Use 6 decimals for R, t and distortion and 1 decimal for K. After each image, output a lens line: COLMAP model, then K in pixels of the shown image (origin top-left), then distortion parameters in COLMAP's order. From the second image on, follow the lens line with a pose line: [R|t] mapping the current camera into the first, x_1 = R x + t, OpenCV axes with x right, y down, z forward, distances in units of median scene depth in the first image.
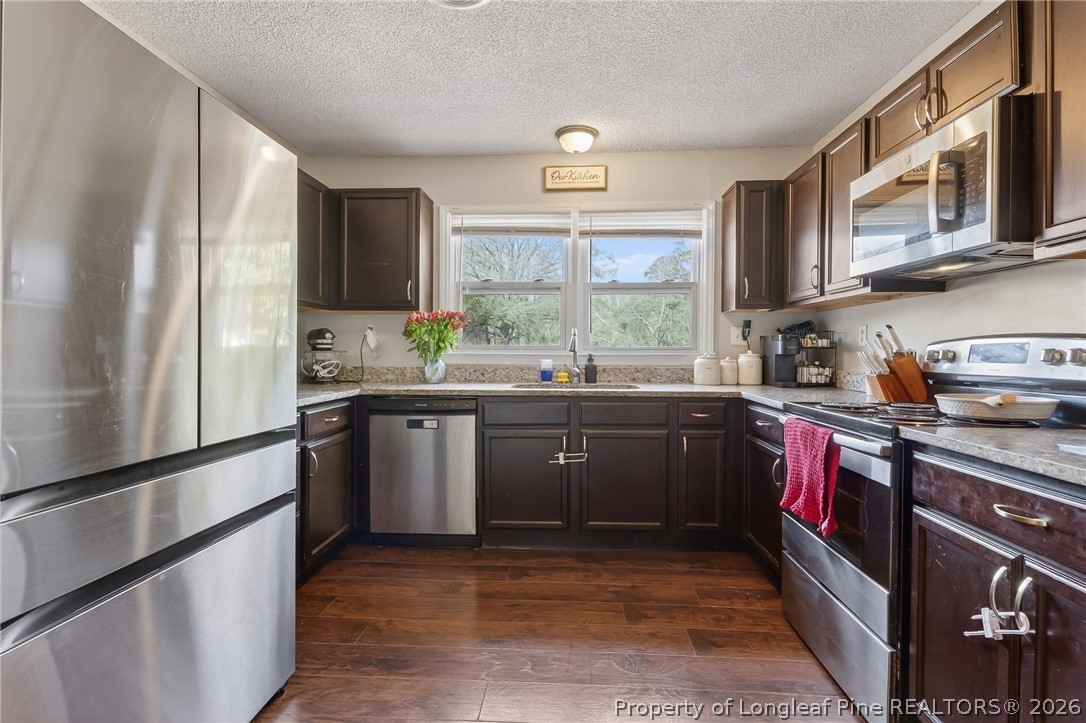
lens RADIAL K [[517.7, 0, 543.0], [0, 517.7, 361.5], [0, 0, 1]] dist [-0.002127, -0.000705]
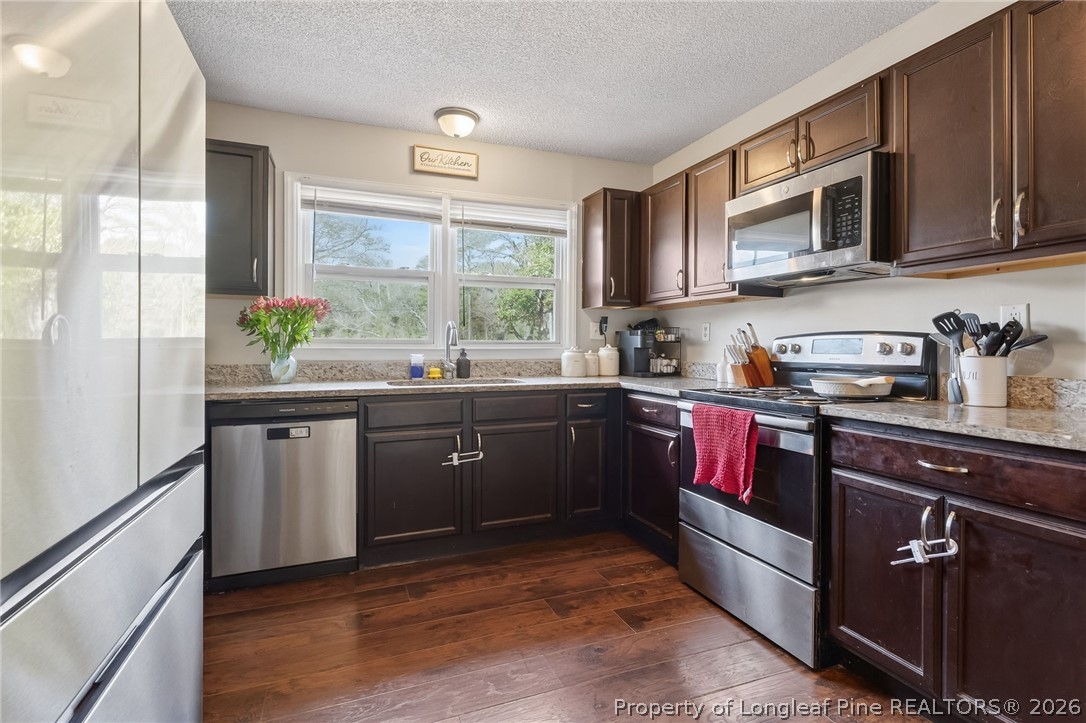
lens RADIAL K [[519.0, 0, 543.0], [0, 519.0, 351.4], [0, 0, 1]] dist [0.000325, 0.000580]
pose [[0.907100, -0.005594, 0.420878, -0.224298], [0.009144, 0.999938, -0.006417, -0.000740], [-0.420815, 0.009670, 0.907095, 0.080821]]
